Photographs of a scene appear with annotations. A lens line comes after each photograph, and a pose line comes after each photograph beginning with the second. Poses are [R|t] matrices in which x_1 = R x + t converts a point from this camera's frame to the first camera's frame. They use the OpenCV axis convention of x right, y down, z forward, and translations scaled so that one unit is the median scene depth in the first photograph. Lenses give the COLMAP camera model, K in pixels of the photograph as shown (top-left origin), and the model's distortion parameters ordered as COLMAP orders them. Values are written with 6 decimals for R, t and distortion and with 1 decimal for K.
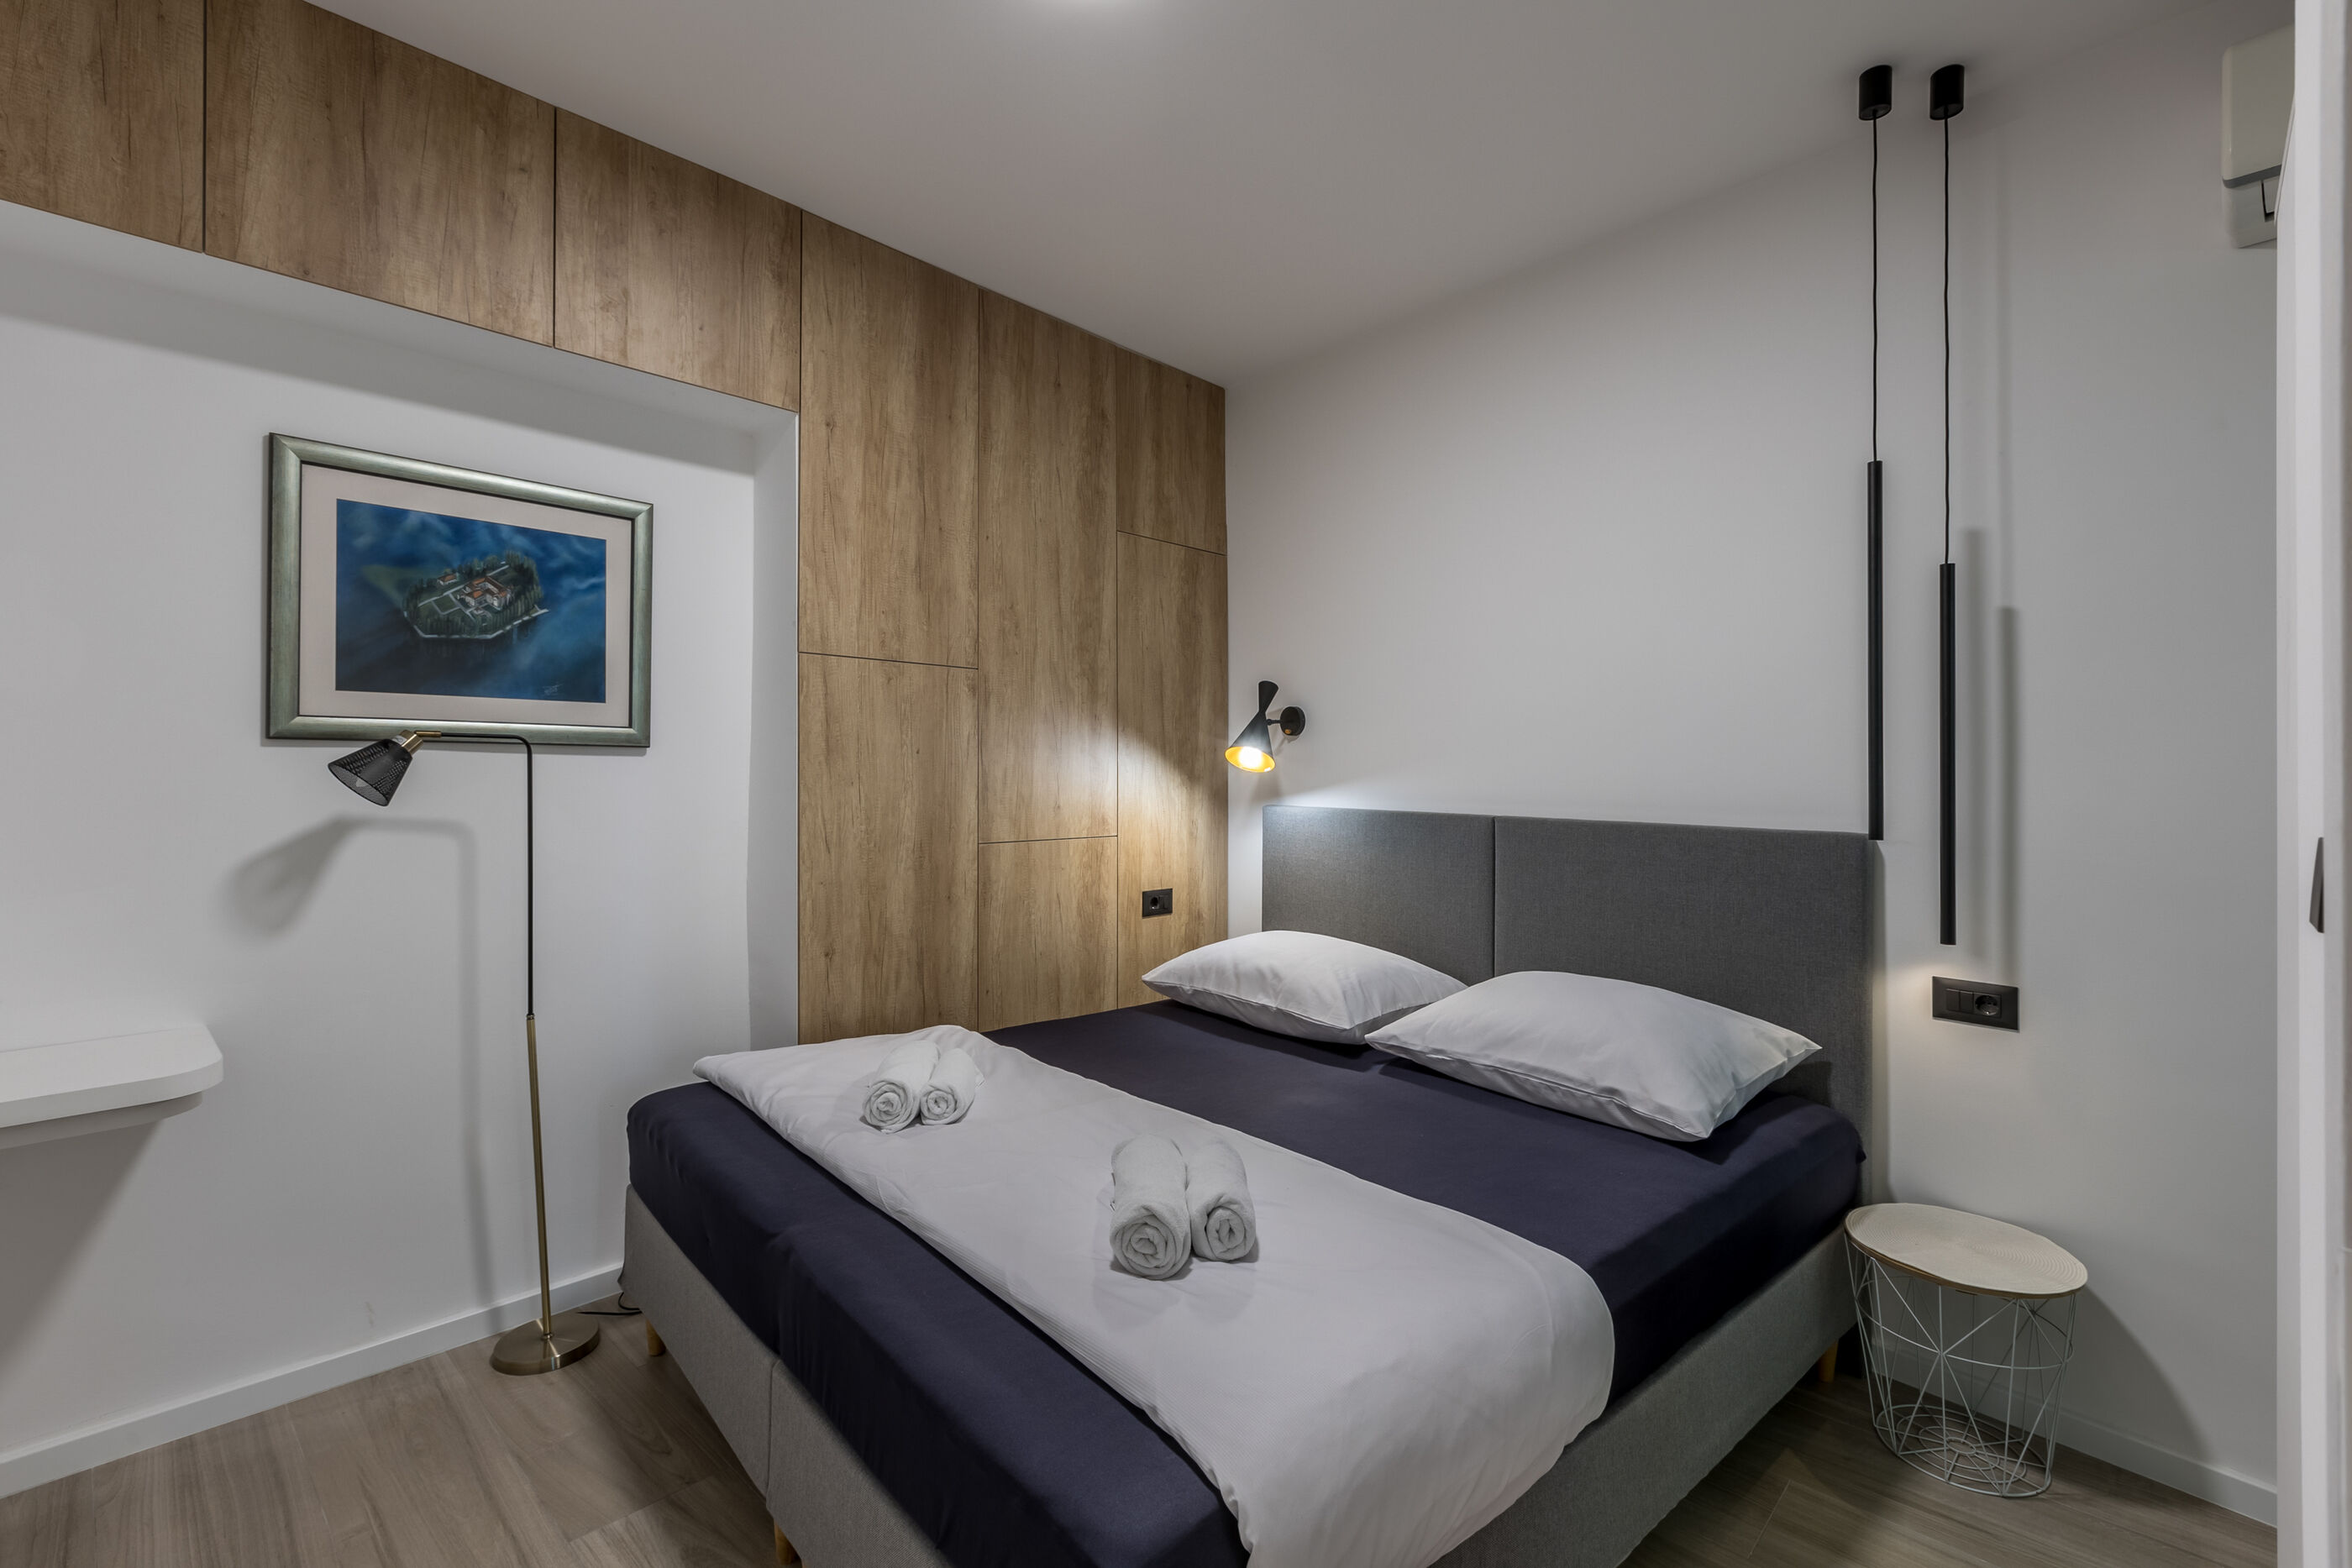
lens RADIAL K [[1056.6, 0, 1170.9], [0, 1056.6, 751.9], [0, 0, 1]] dist [0.016337, -0.005927]
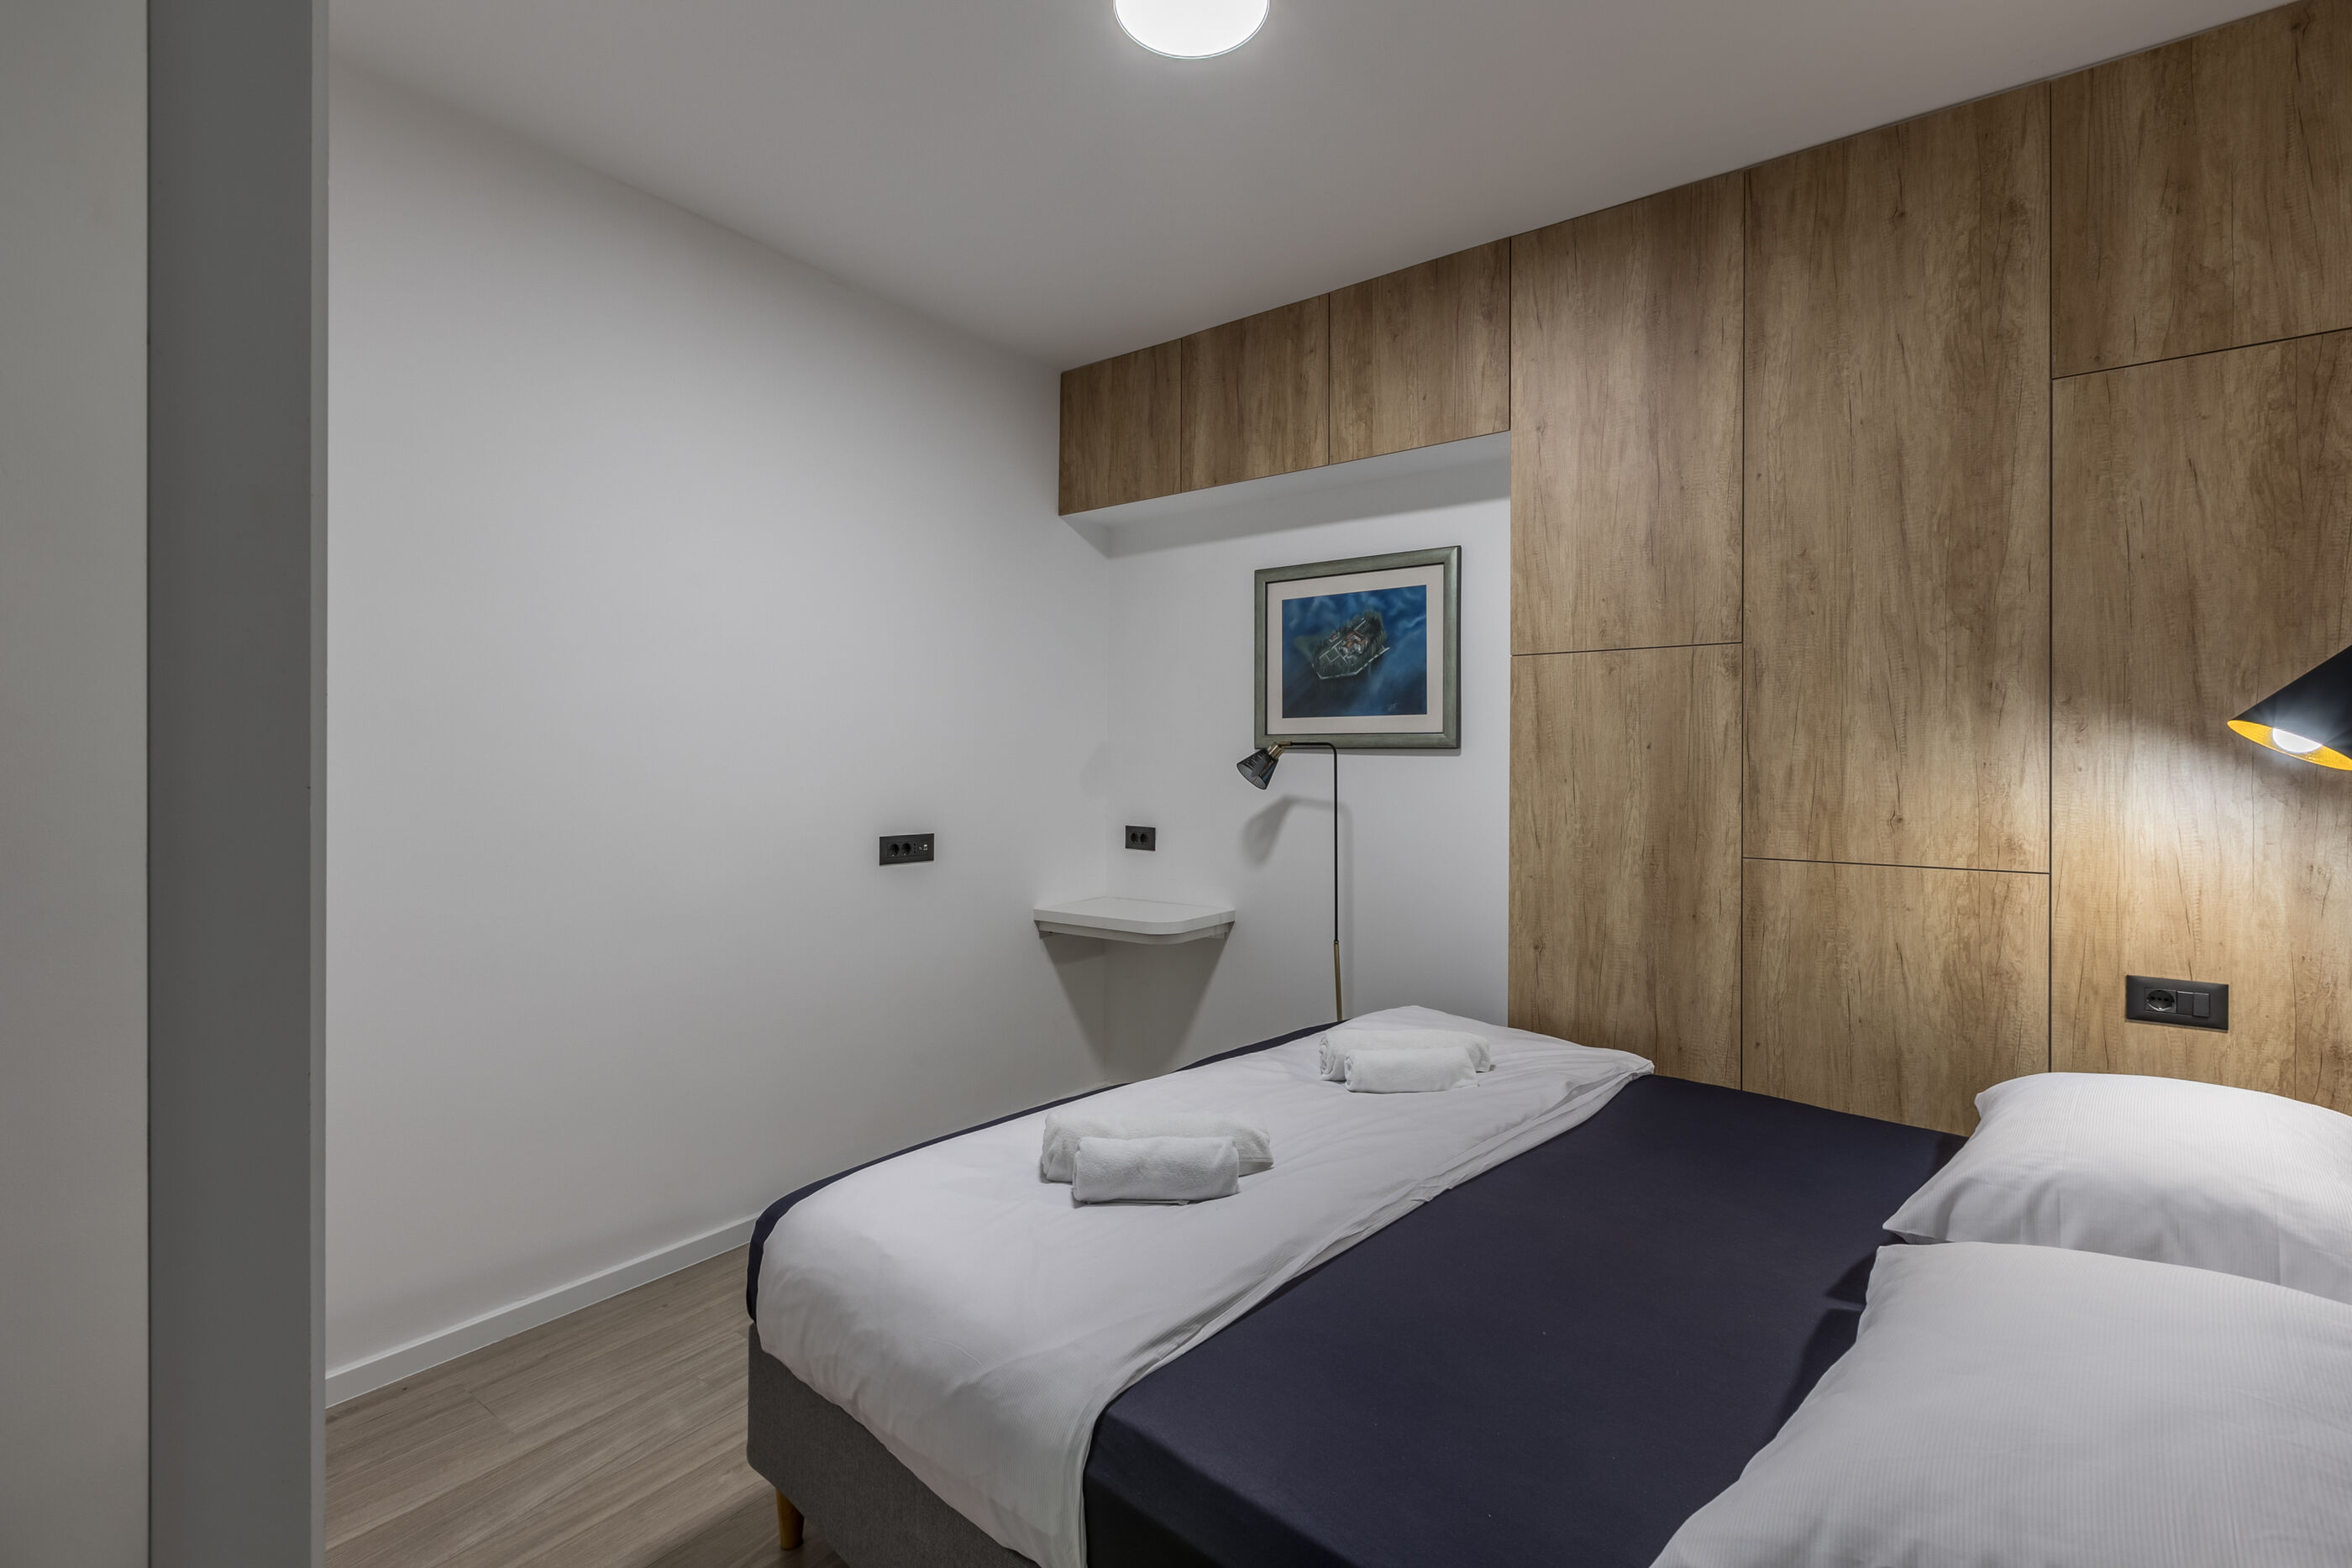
lens RADIAL K [[1059.4, 0, 1169.9], [0, 1059.4, 761.7], [0, 0, 1]] dist [0.001978, 0.000128]
pose [[0.100514, -0.007933, -0.994904, 0.594971], [0.014394, 0.999875, -0.006518, 0.012164], [0.994832, -0.013665, 0.100616, 0.491636]]
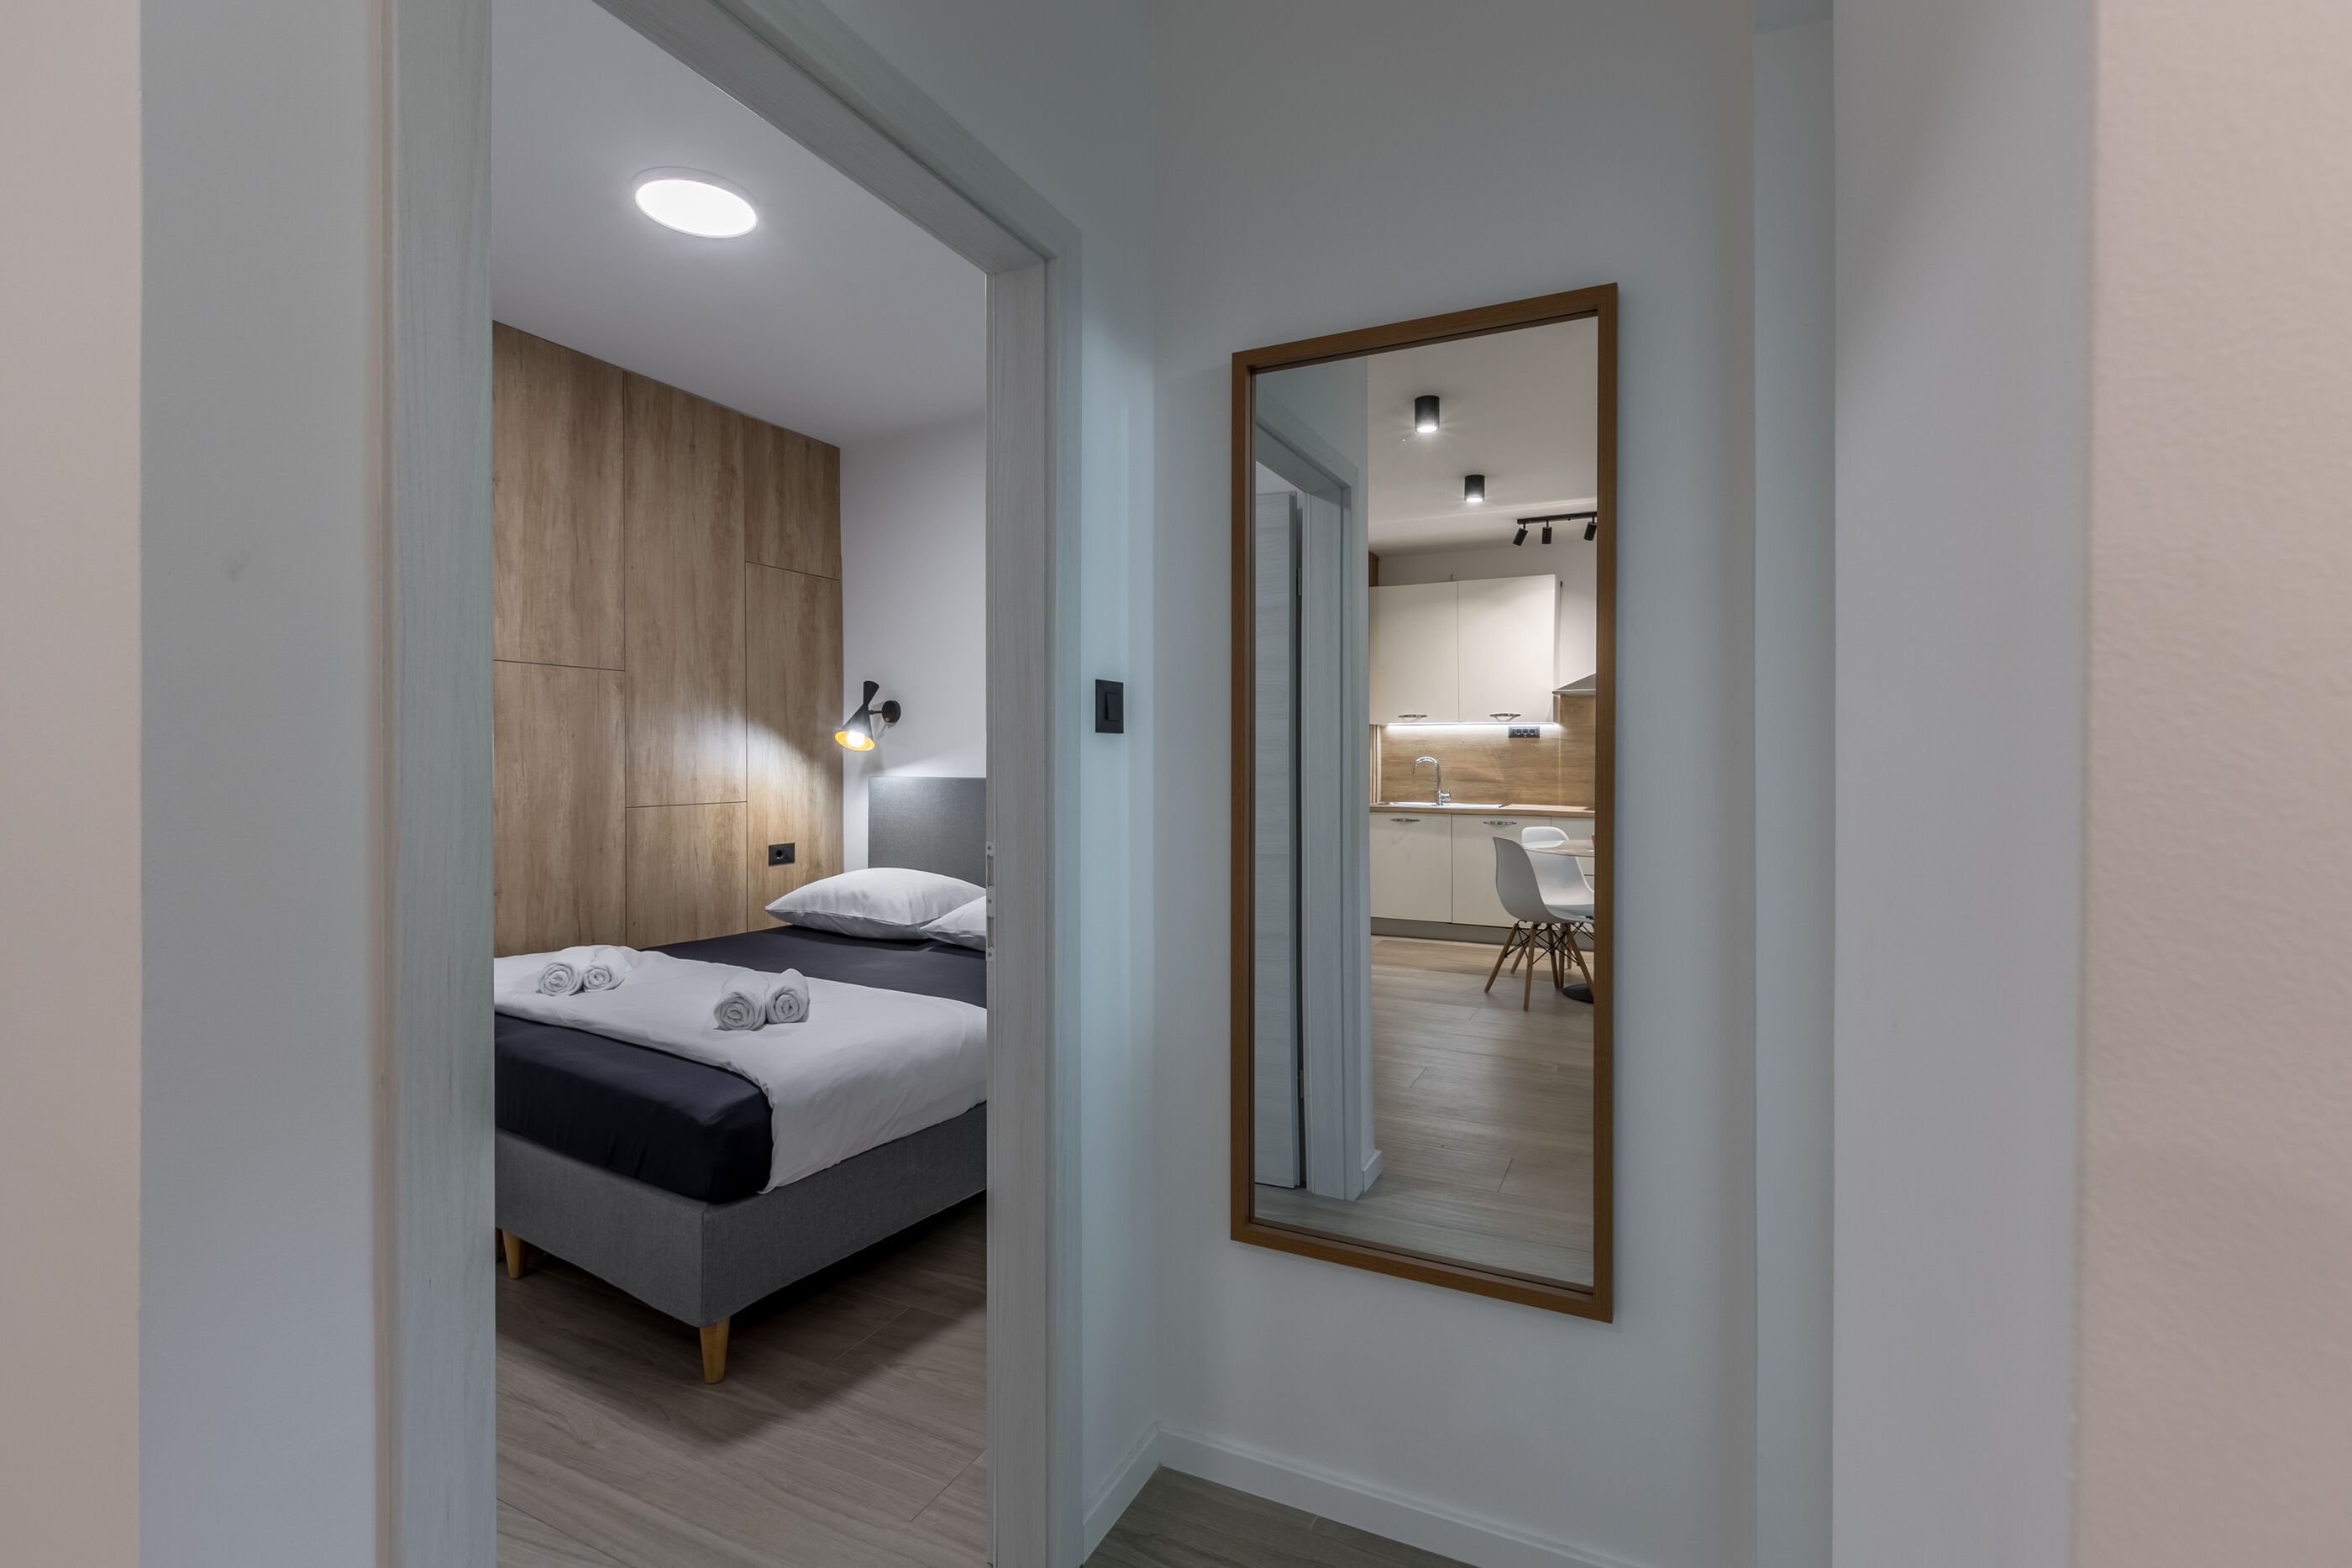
lens RADIAL K [[1056.6, 0, 1170.2], [0, 1056.6, 743.2], [0, 0, 1]] dist [0.011978, 0.000107]
pose [[0.955625, -0.004296, 0.294554, 0.070878], [0.002287, 0.999972, 0.007165, 0.001212], [-0.294576, -0.006174, 0.955608, -0.425461]]
